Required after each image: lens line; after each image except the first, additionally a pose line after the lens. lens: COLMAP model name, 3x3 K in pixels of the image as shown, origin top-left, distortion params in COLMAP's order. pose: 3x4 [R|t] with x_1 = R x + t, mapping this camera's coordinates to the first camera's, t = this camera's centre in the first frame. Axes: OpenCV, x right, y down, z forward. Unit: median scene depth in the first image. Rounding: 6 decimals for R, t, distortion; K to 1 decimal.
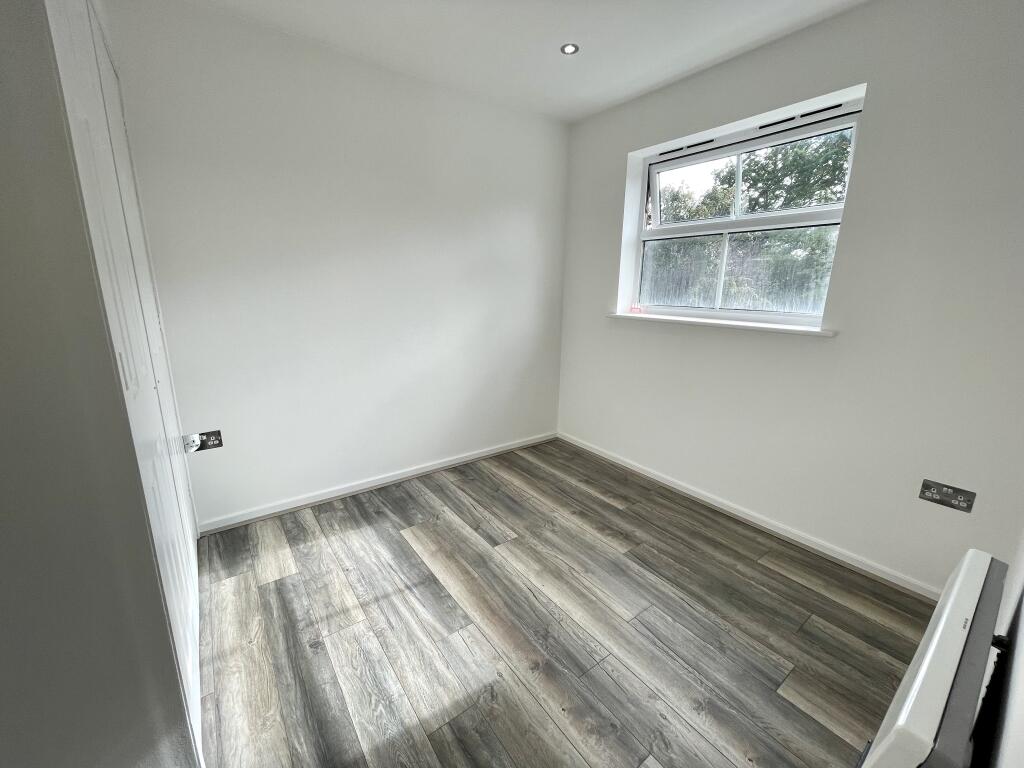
lens RADIAL K [[416.4, 0, 512.0], [0, 416.4, 384.0], [0, 0, 1]] dist [-0.000044, 0.000124]
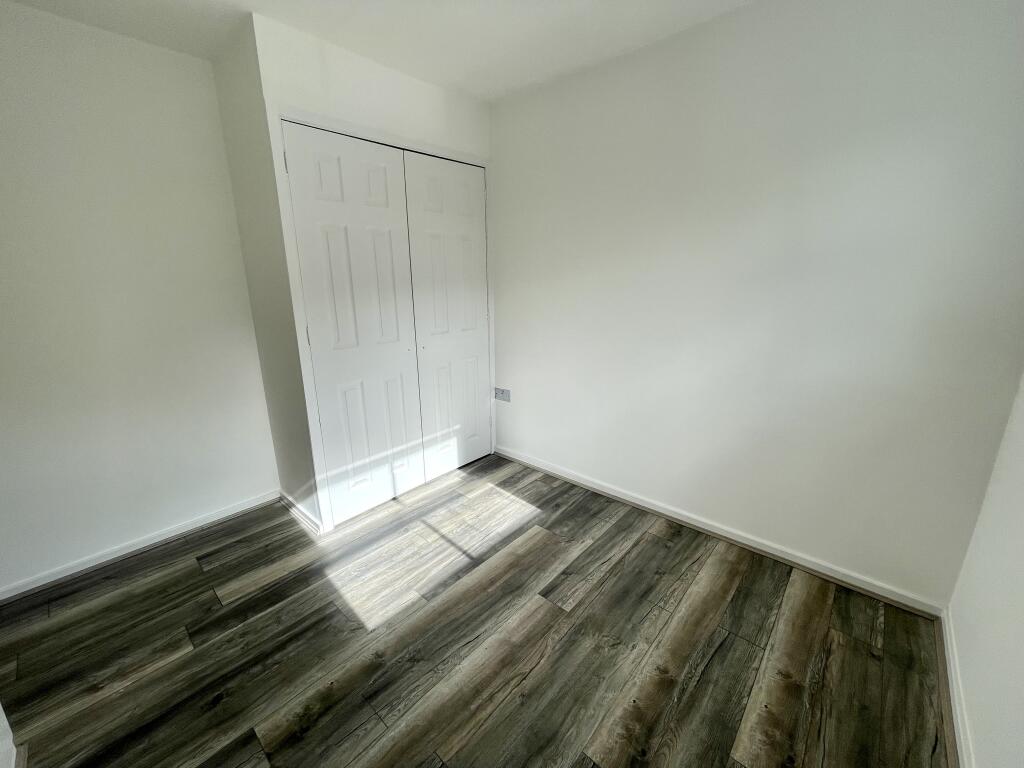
lens RADIAL K [[416.4, 0, 512.0], [0, 416.4, 384.0], [0, 0, 1]] dist [-0.000044, 0.000124]
pose [[0.205333, 0.239248, -0.948999, 0.667359], [-0.214290, 0.957122, 0.194930, -0.194838], [0.954944, 0.163335, 0.247797, 0.637596]]
